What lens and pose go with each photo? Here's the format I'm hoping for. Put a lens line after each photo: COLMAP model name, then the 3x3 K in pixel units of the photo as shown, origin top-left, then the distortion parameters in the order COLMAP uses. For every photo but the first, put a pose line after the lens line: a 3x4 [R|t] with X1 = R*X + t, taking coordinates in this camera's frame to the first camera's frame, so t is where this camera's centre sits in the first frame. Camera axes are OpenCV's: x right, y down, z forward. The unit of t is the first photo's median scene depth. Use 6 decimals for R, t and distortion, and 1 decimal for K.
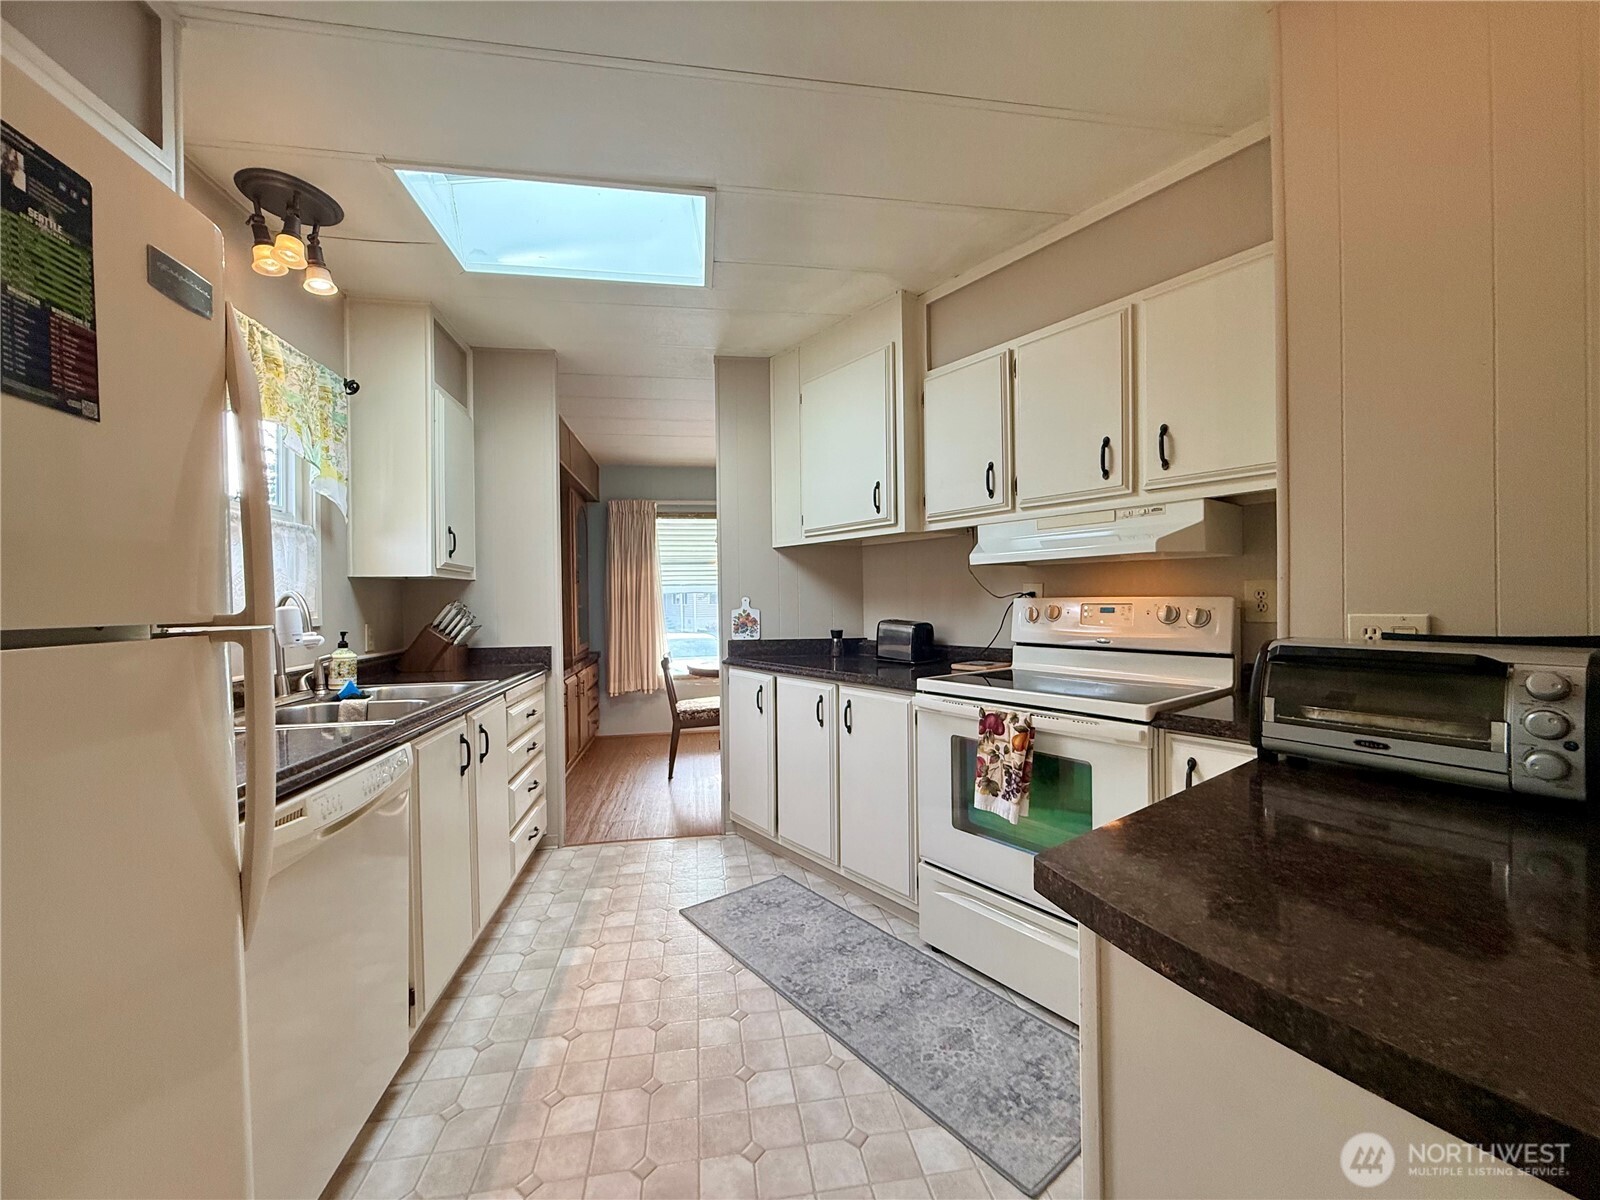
lens RADIAL K [[633.8, 0, 793.0], [0, 633.8, 600.1], [0, 0, 1]] dist [0.001318, 0.000203]
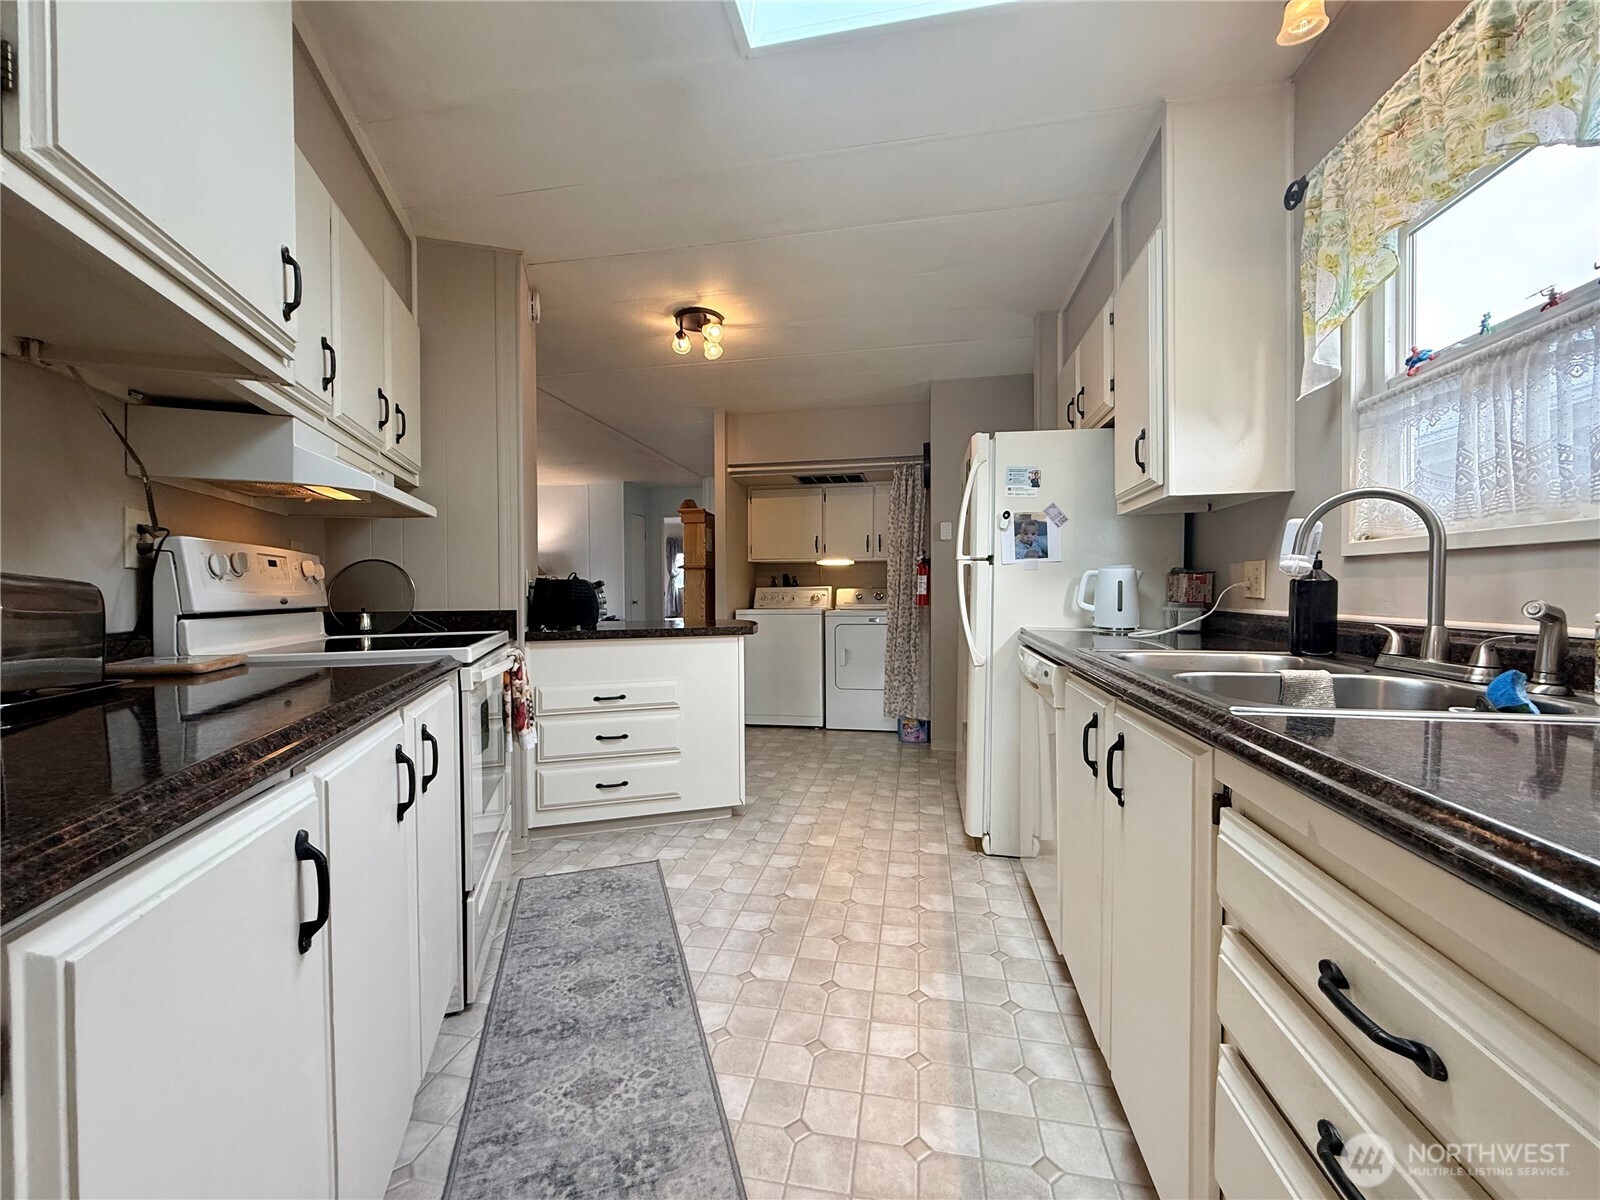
lens RADIAL K [[633.8, 0, 793.9], [0, 633.8, 598.1], [0, 0, 1]] dist [0.001318, 0.000203]
pose [[-0.939861, 0.016173, 0.341175, -0.479458], [0.021720, 0.999687, 0.012445, 0.074378], [-0.340867, 0.019107, -0.939917, 1.832026]]
